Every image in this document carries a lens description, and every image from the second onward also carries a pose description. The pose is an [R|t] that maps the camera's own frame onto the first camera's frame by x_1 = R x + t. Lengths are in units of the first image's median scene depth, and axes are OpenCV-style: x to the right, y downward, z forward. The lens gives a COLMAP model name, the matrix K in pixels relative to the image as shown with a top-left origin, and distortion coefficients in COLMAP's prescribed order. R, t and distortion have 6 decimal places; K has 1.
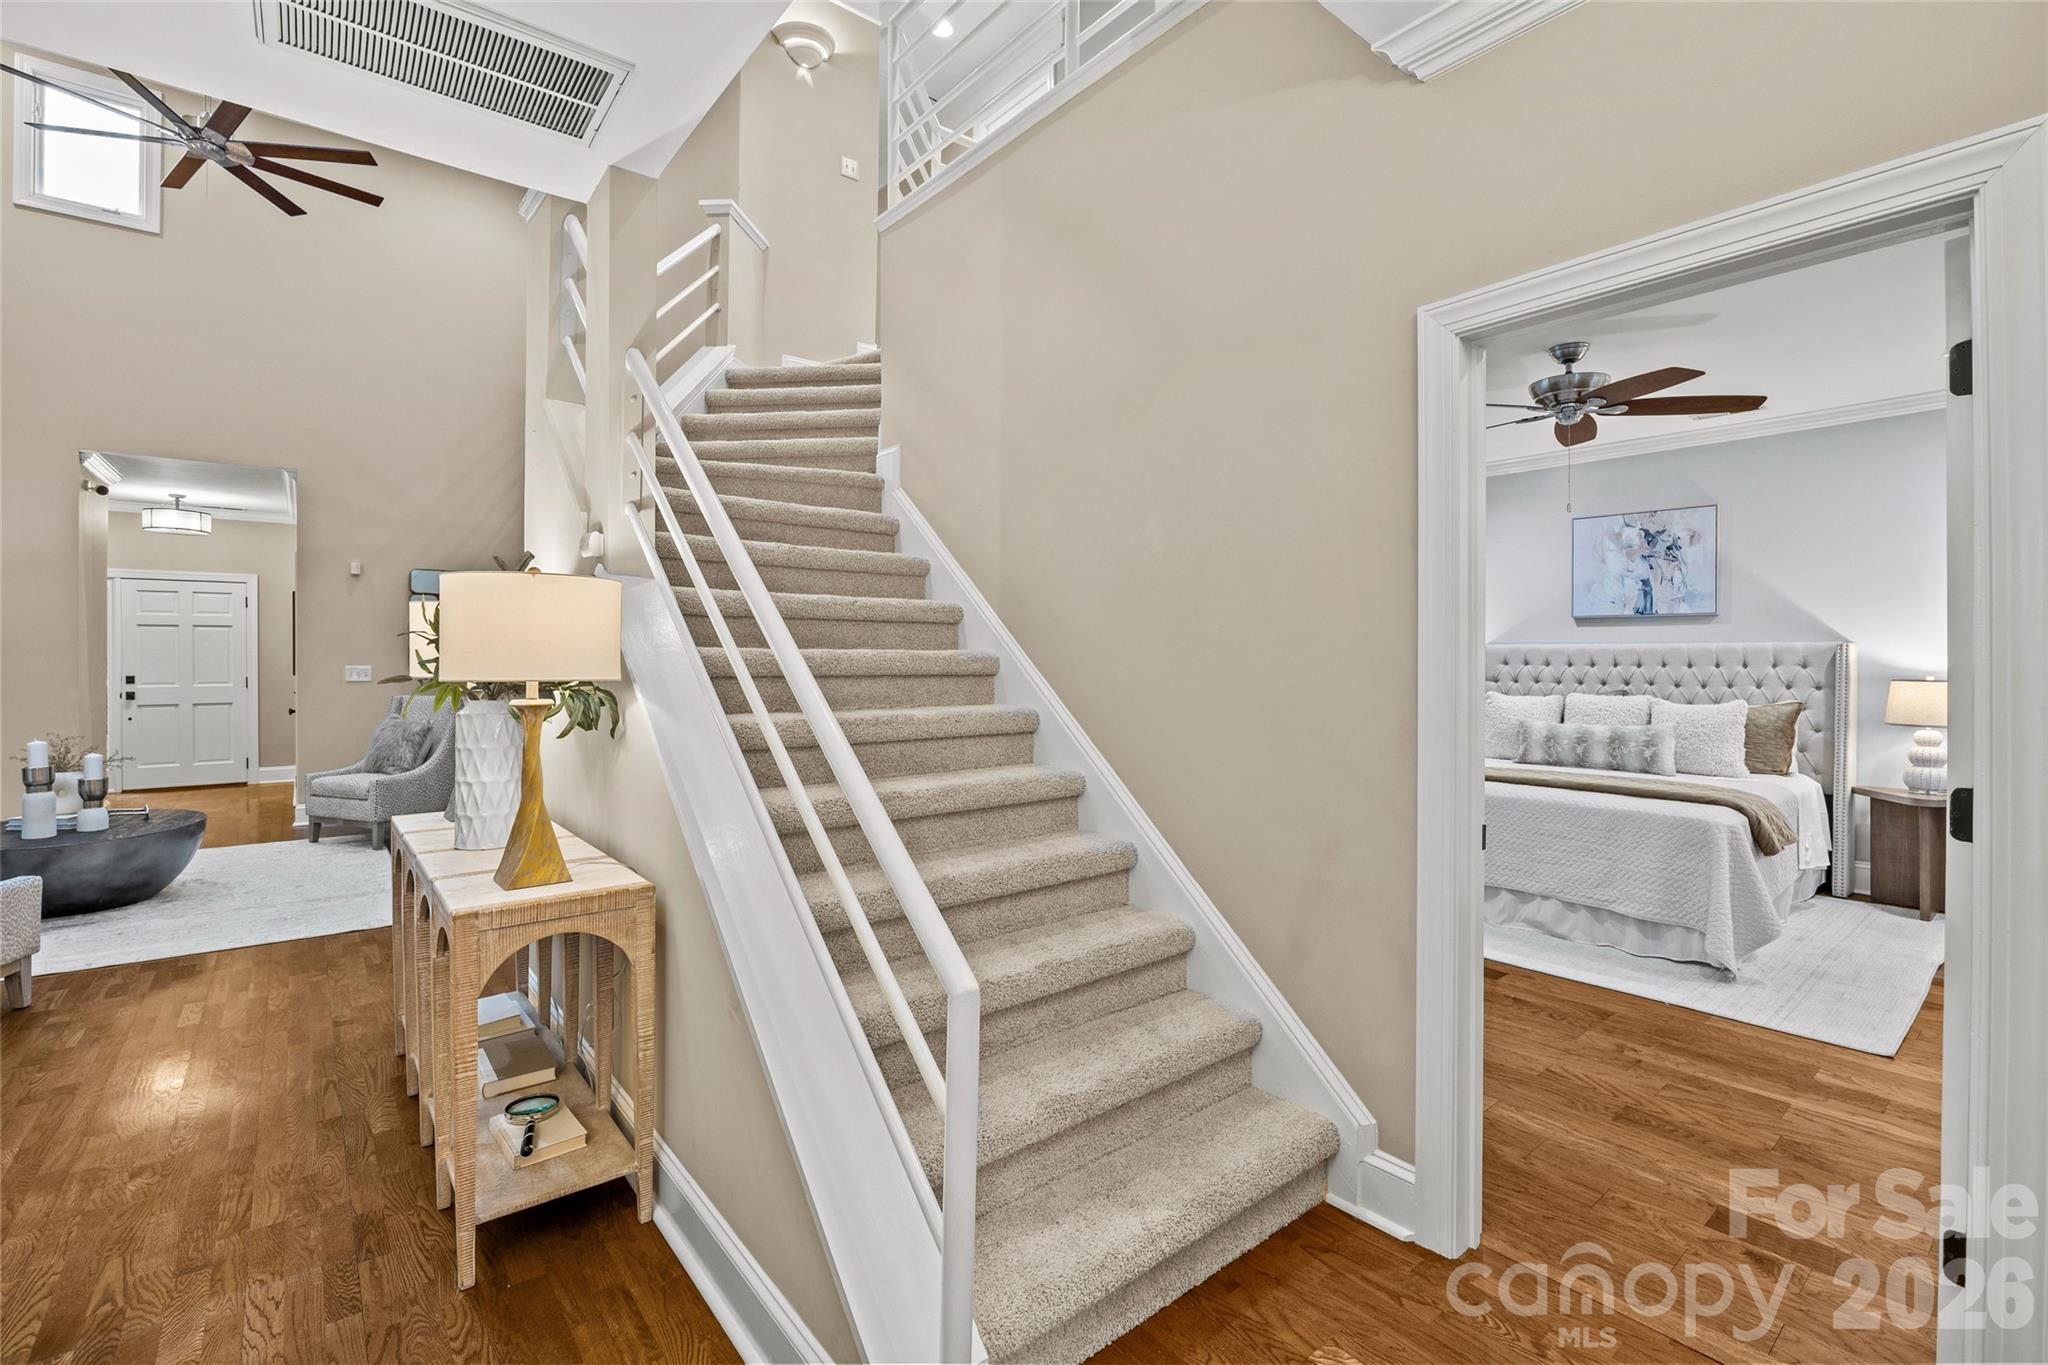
lens RADIAL K [[893.6, 0, 1029.5], [0, 893.6, 667.8], [0, 0, 1]] dist [-0.014772, -0.000142]
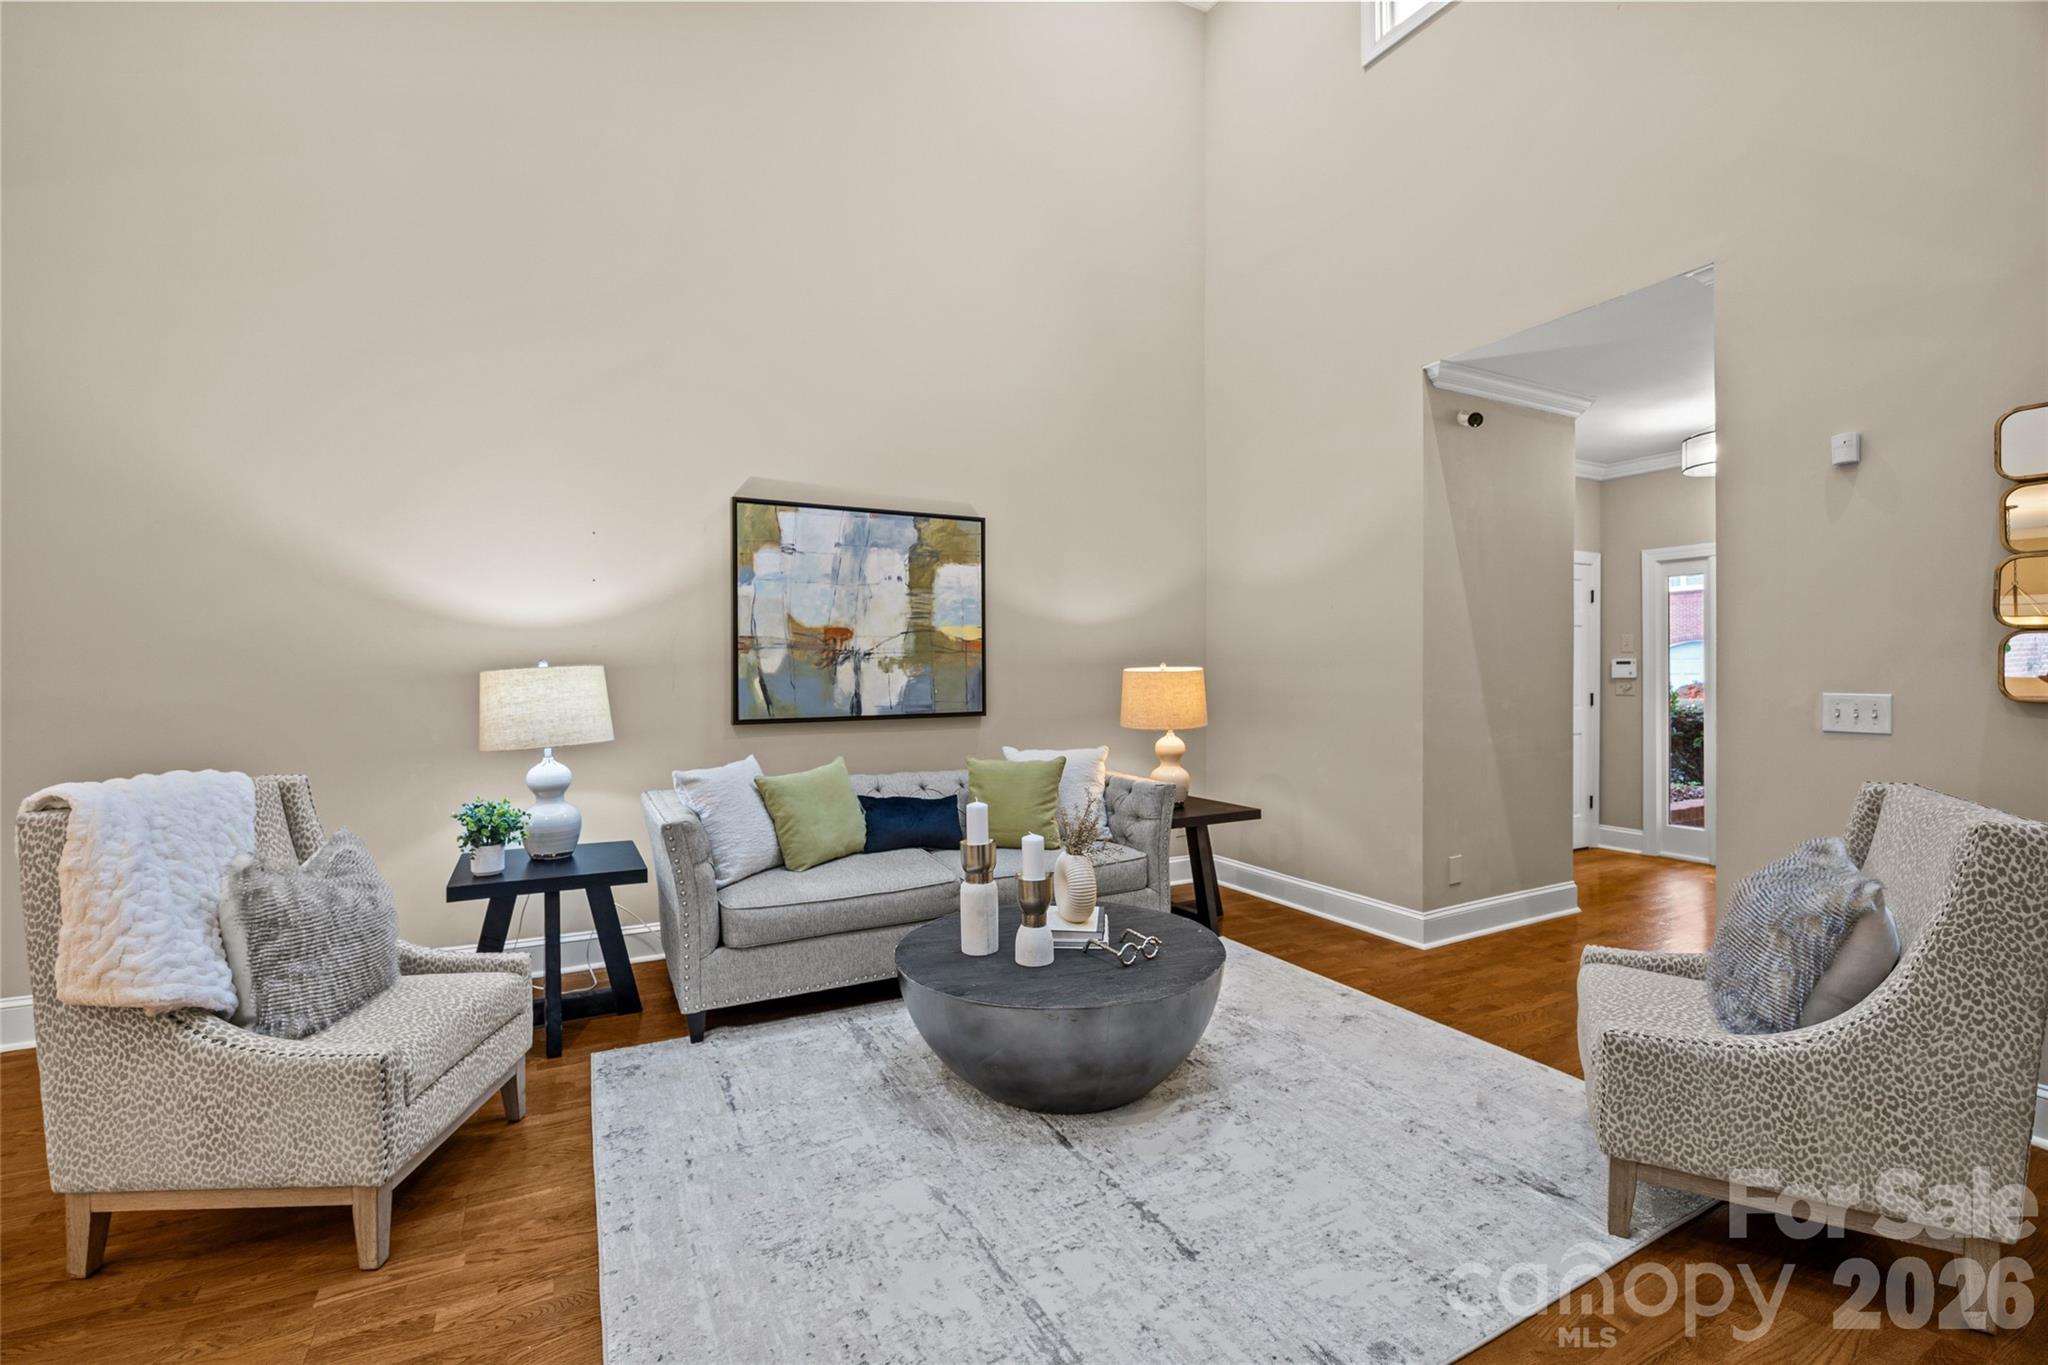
lens RADIAL K [[885.6, 0, 1017.3], [0, 885.6, 669.7], [0, 0, 1]] dist [0.013874, 0.000375]
pose [[-0.196002, 0.001345, -0.980603, -0.459055], [-0.011981, 0.999921, 0.003766, -0.016482], [0.980530, 0.012487, -0.195970, 1.108656]]
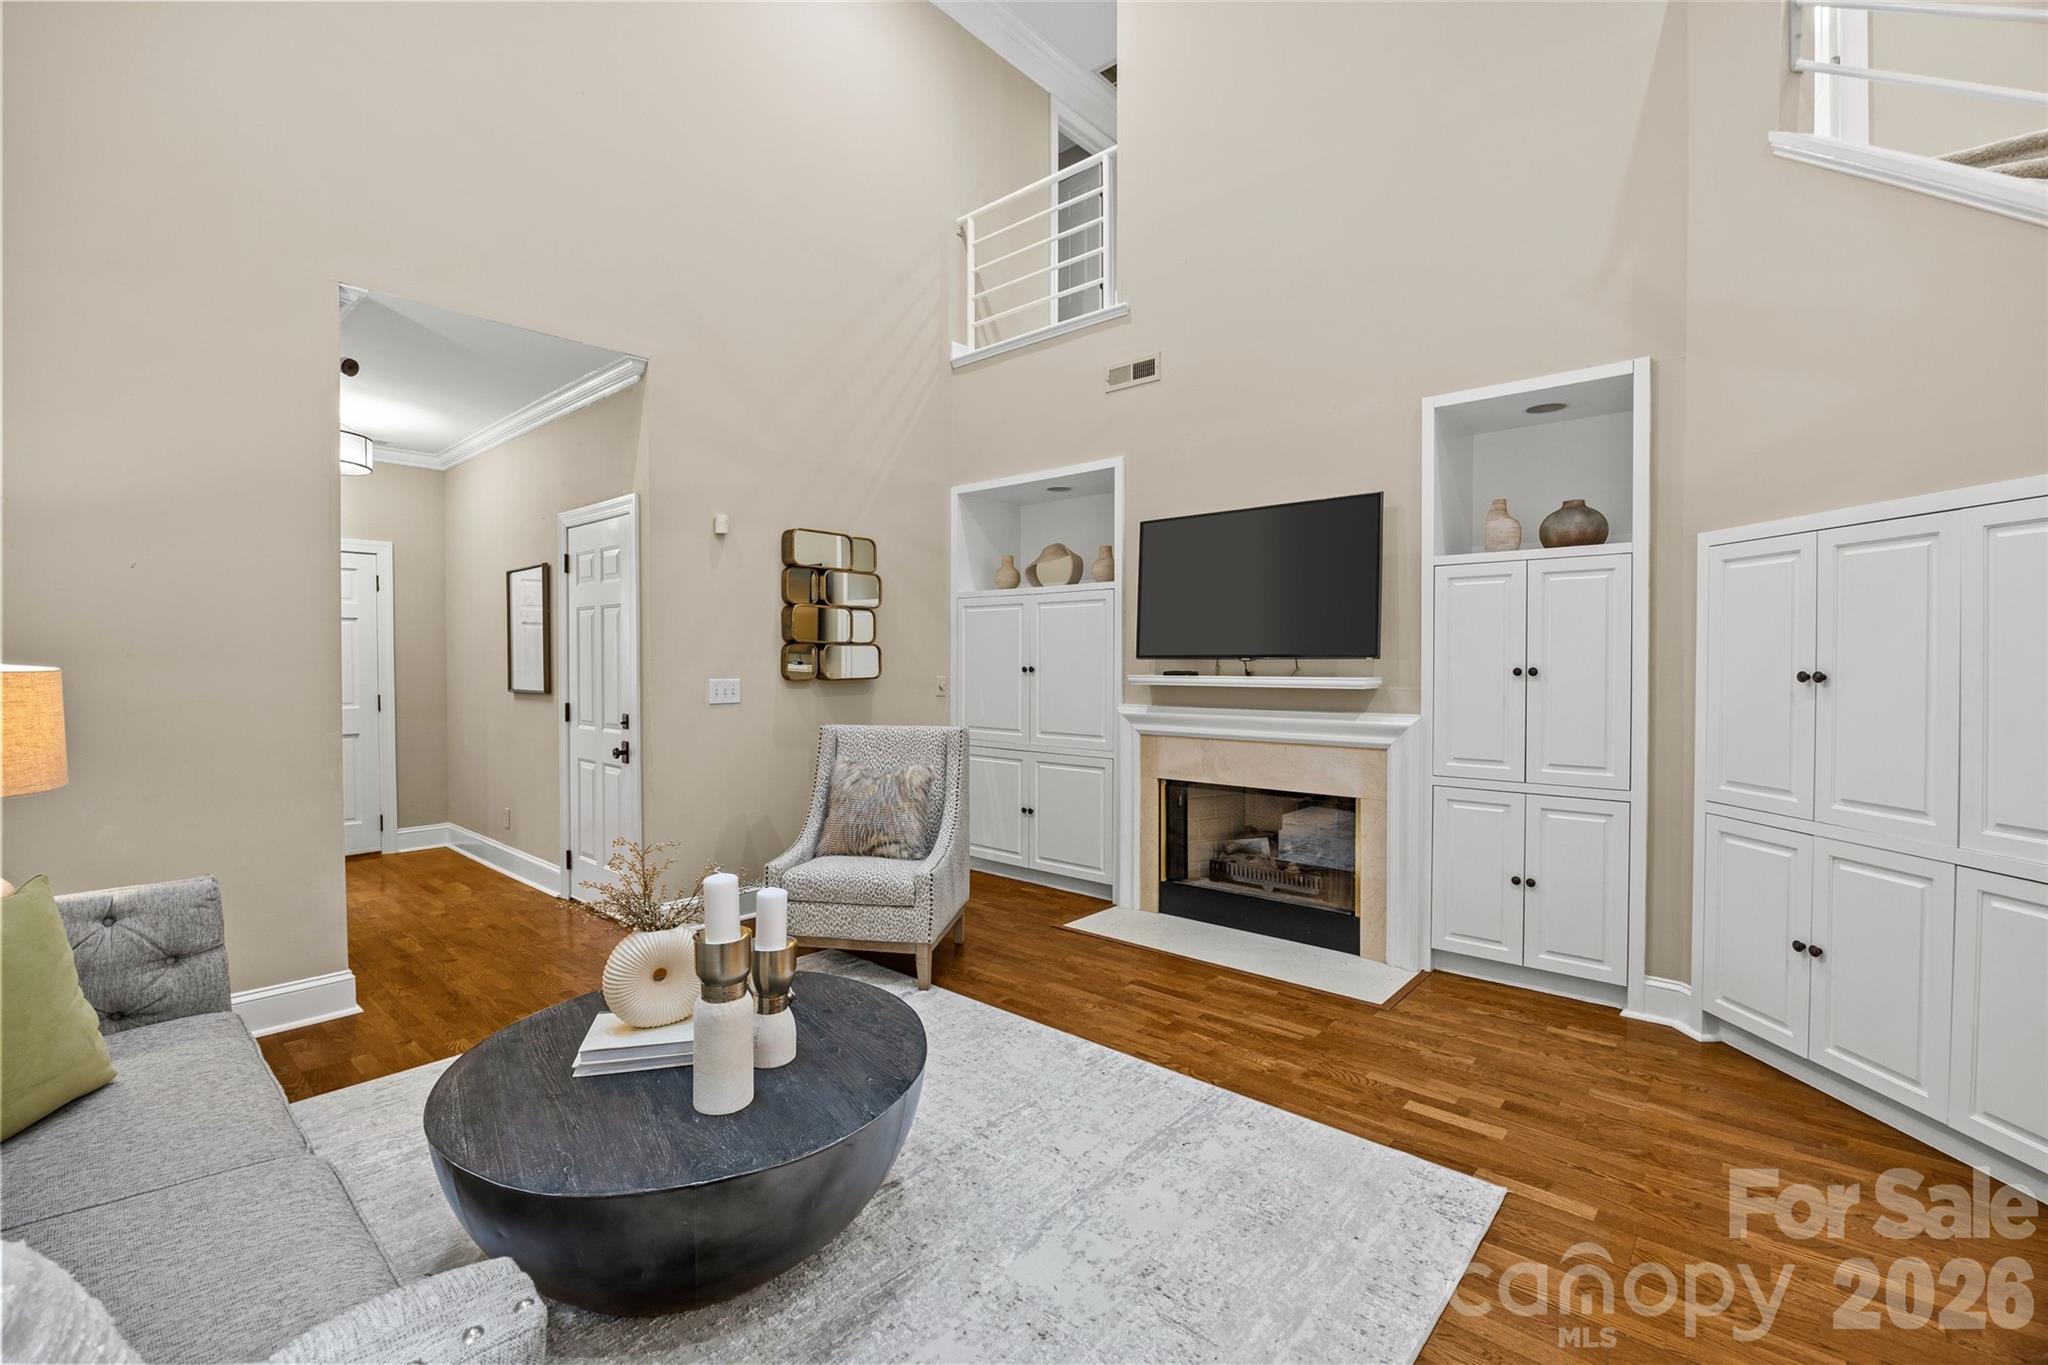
lens RADIAL K [[885.6, 0, 1017.3], [0, 885.6, 669.7], [0, 0, 1]] dist [0.013874, 0.000375]
pose [[0.988255, -0.006020, 0.152696, -1.005544], [0.006089, 0.999981, 0.000015, -0.012170], [-0.152693, 0.000915, 0.988273, 0.530225]]
